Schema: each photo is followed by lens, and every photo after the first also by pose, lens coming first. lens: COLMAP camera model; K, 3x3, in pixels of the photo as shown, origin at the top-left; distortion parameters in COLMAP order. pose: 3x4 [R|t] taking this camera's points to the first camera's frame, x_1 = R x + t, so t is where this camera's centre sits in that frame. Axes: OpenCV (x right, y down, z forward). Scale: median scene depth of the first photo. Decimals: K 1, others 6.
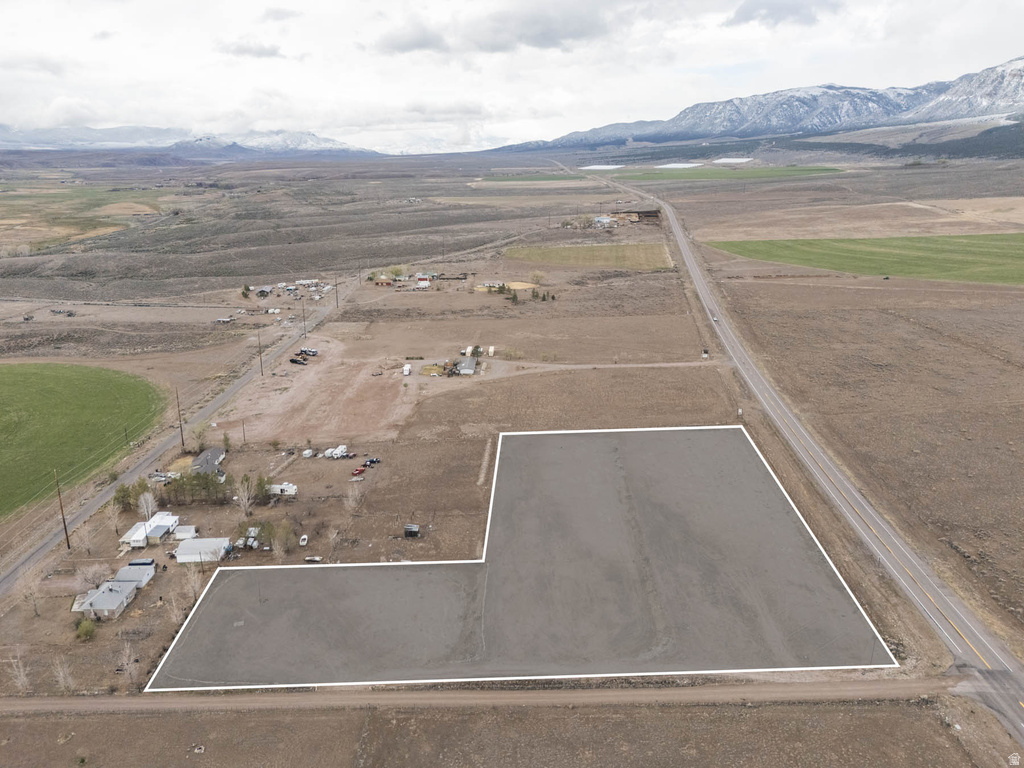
lens RADIAL K [[748.1, 0, 512.9], [0, 748.1, 380.3], [0, 0, 1]] dist [0.082544, -0.072133]
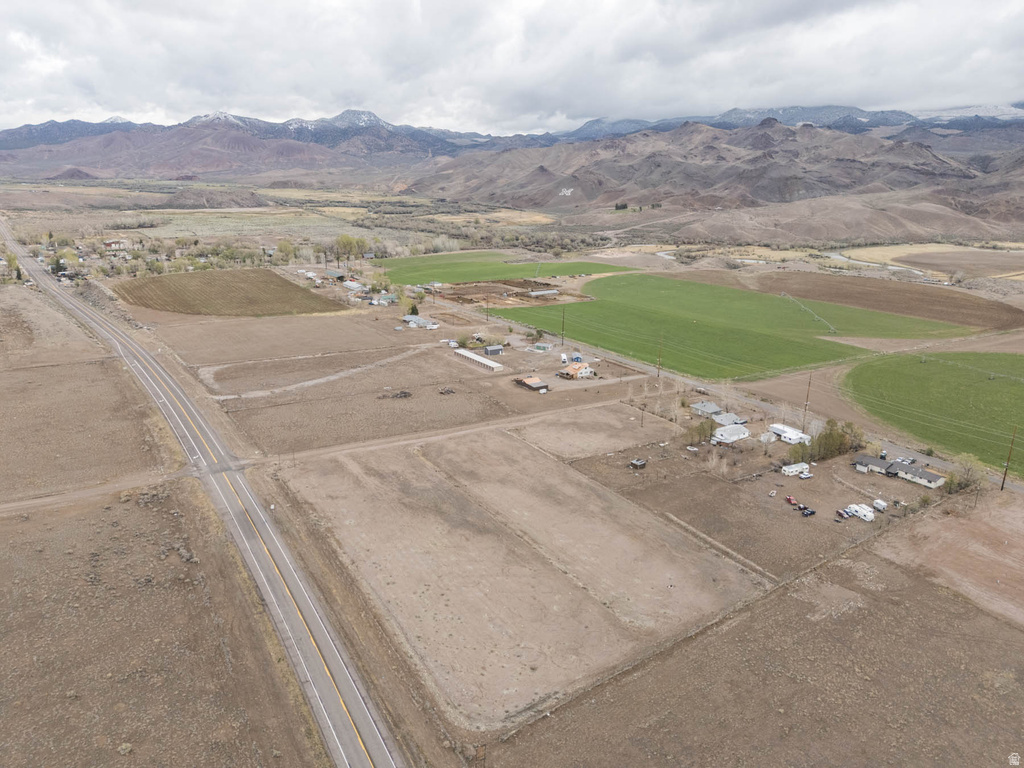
lens RADIAL K [[748.1, 0, 505.4], [0, 748.1, 390.4], [0, 0, 1]] dist [0.082544, -0.072133]
pose [[-0.837907, 0.151589, -0.524340, 0.485739], [-0.171120, 0.839267, 0.516090, -0.359286], [0.518295, 0.522161, -0.677288, 1.192665]]
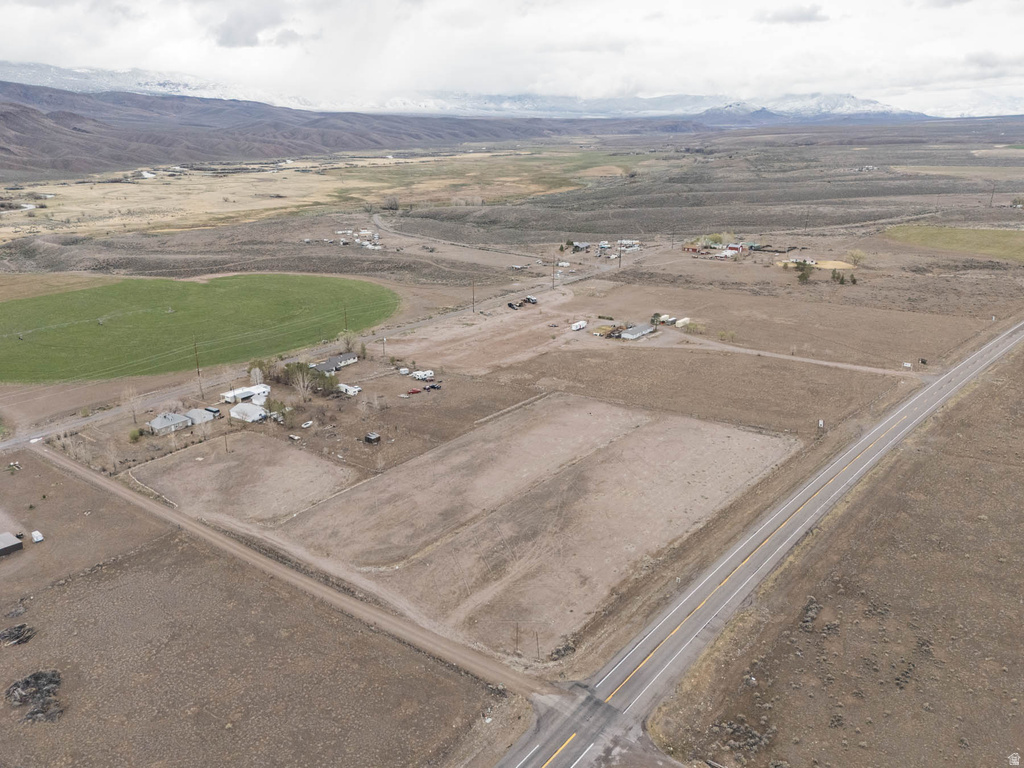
lens RADIAL K [[748.1, 0, 517.9], [0, 748.1, 418.4], [0, 0, 1]] dist [0.082544, -0.072133]
pose [[0.803139, 0.219297, -0.553965, 0.493557], [-0.172023, 0.975549, 0.136790, -0.020405], [0.570418, -0.014566, 0.821225, 0.123785]]
